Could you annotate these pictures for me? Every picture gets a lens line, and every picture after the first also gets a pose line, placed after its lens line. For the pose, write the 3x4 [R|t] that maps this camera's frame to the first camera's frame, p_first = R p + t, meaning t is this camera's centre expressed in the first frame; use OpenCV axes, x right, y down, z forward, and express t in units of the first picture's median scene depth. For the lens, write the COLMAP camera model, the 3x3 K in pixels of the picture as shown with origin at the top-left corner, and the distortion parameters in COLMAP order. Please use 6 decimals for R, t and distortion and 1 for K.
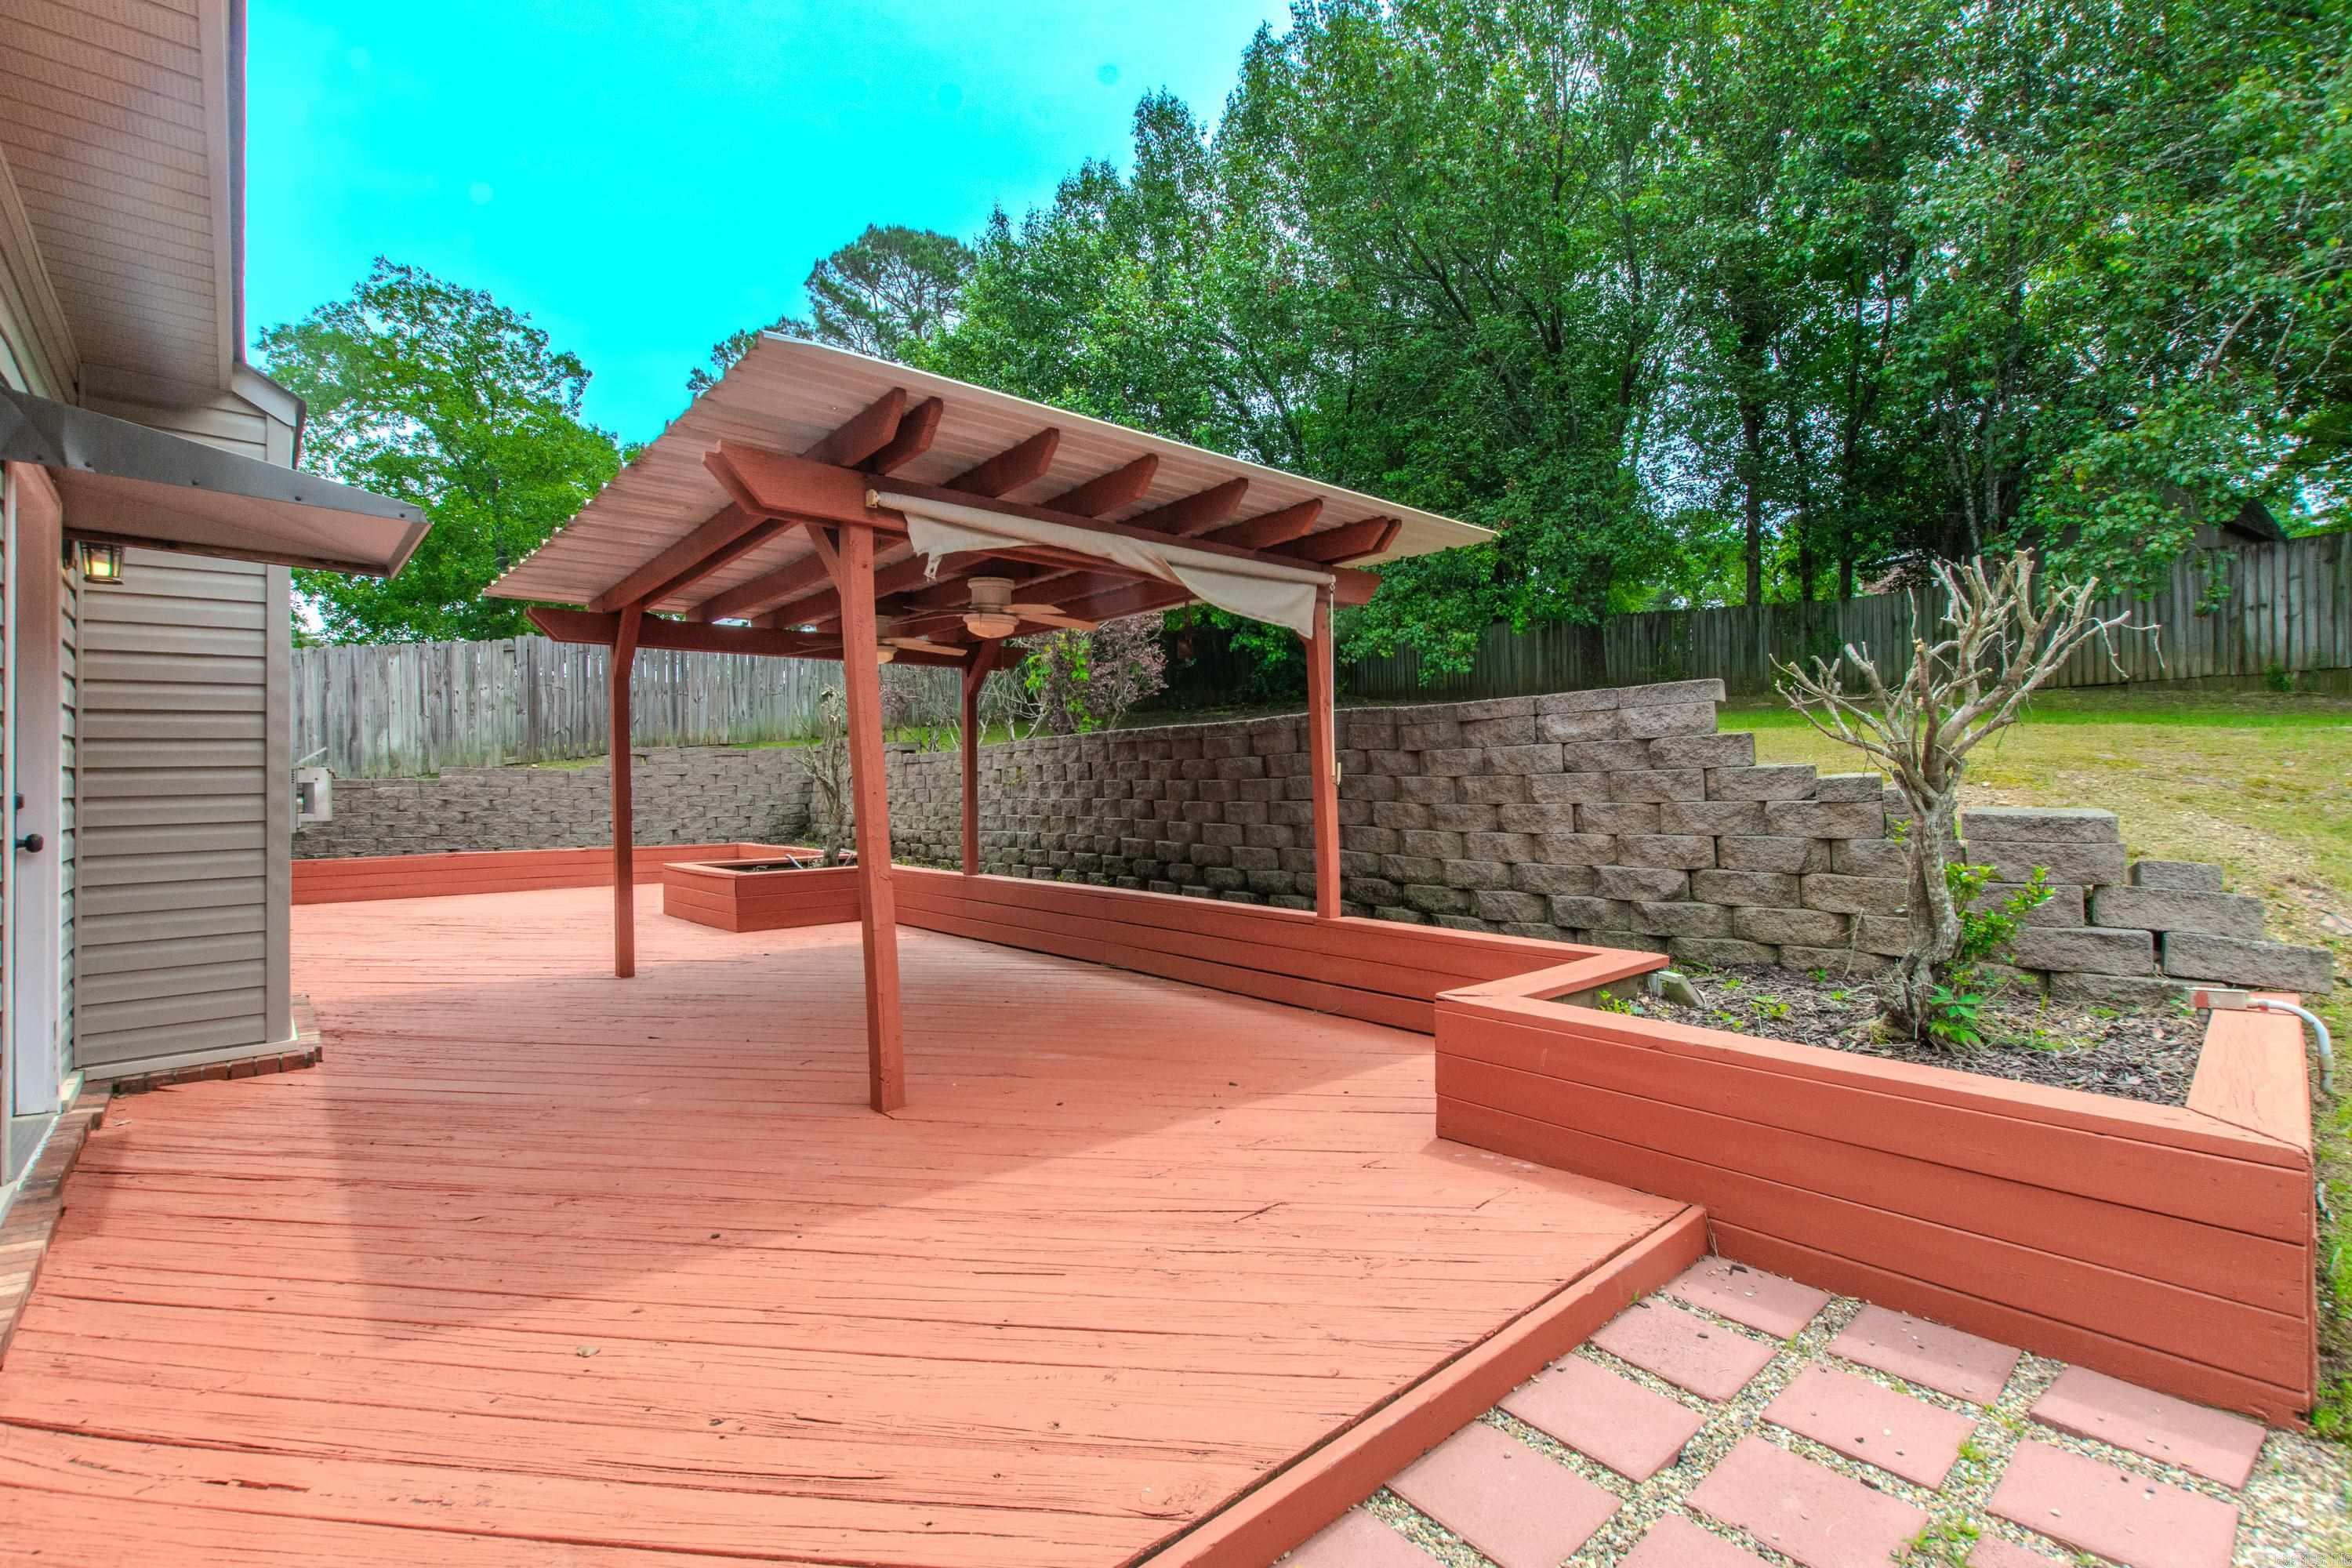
lens RADIAL K [[1052.6, 0, 1190.9], [0, 1052.6, 769.9], [0, 0, 1]] dist [-0.001367, -0.000353]
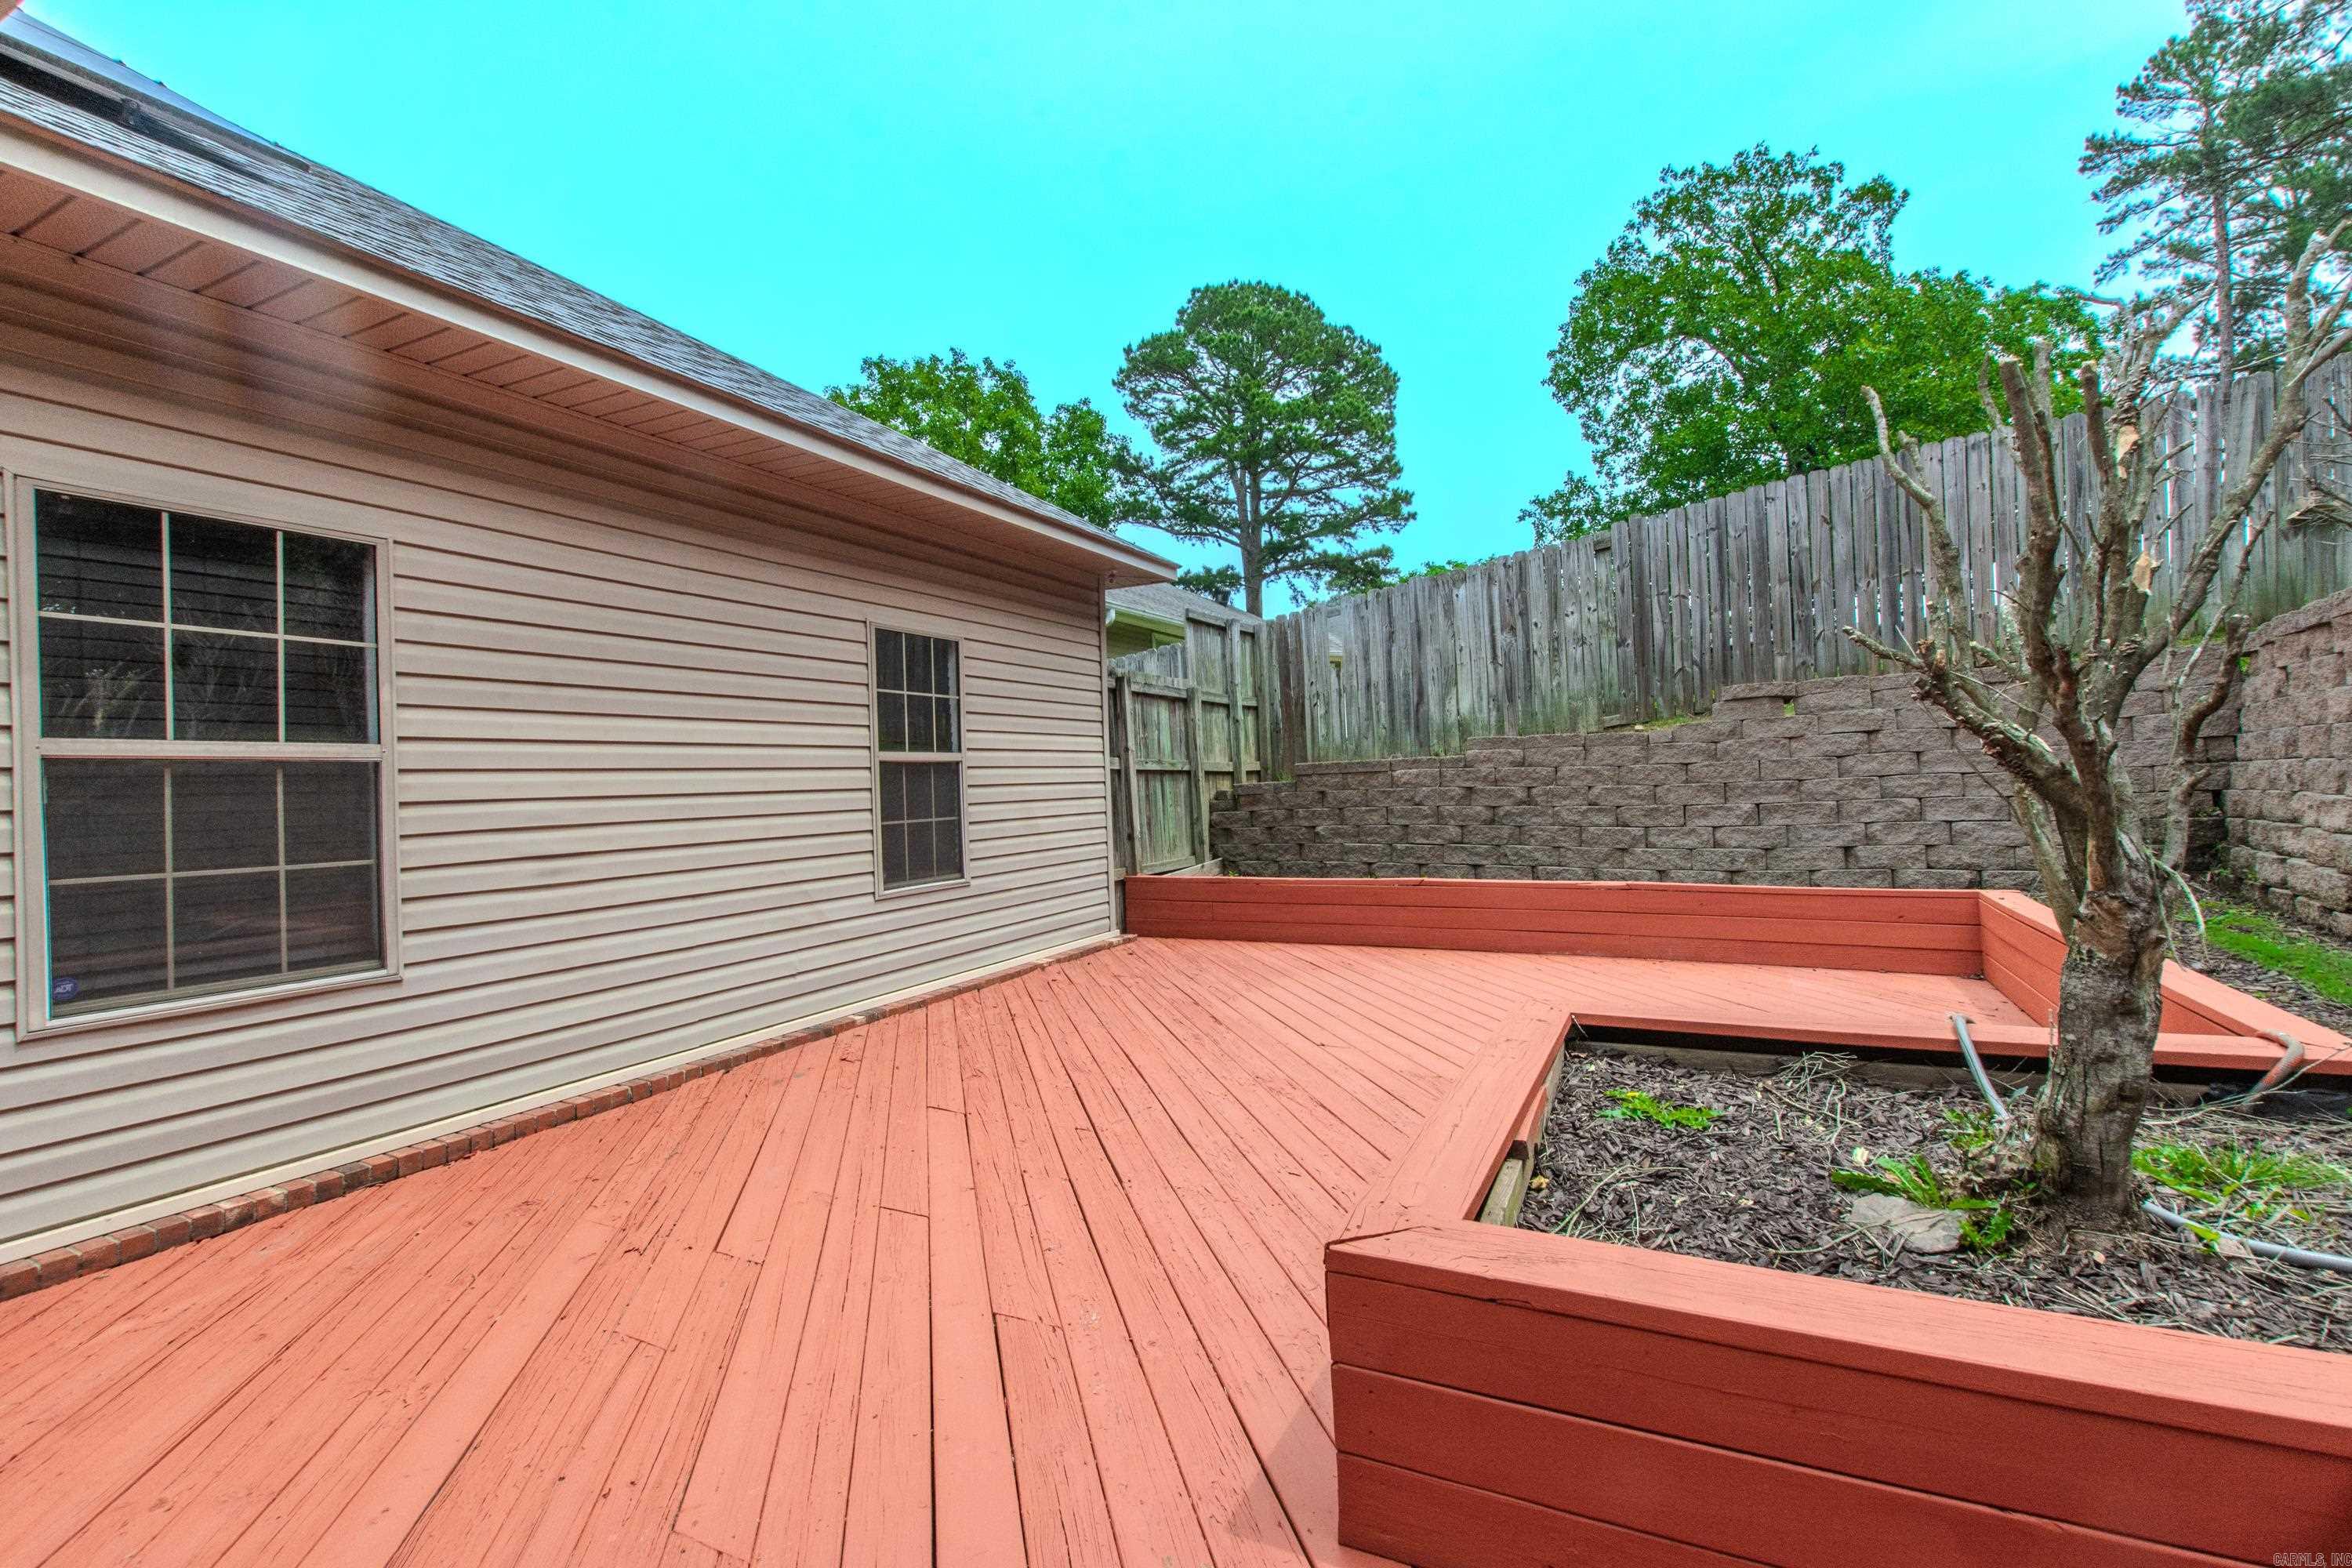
lens RADIAL K [[1127.2, 0, 1143.1], [0, 1127.2, 778.9], [0, 0, 1]] dist [-0.017918, -0.000379]
pose [[0.374653, -0.005603, -0.927148, -0.123075], [0.046111, 0.998857, 0.012597, 0.004438], [0.926018, -0.047471, 0.374483, 0.490863]]
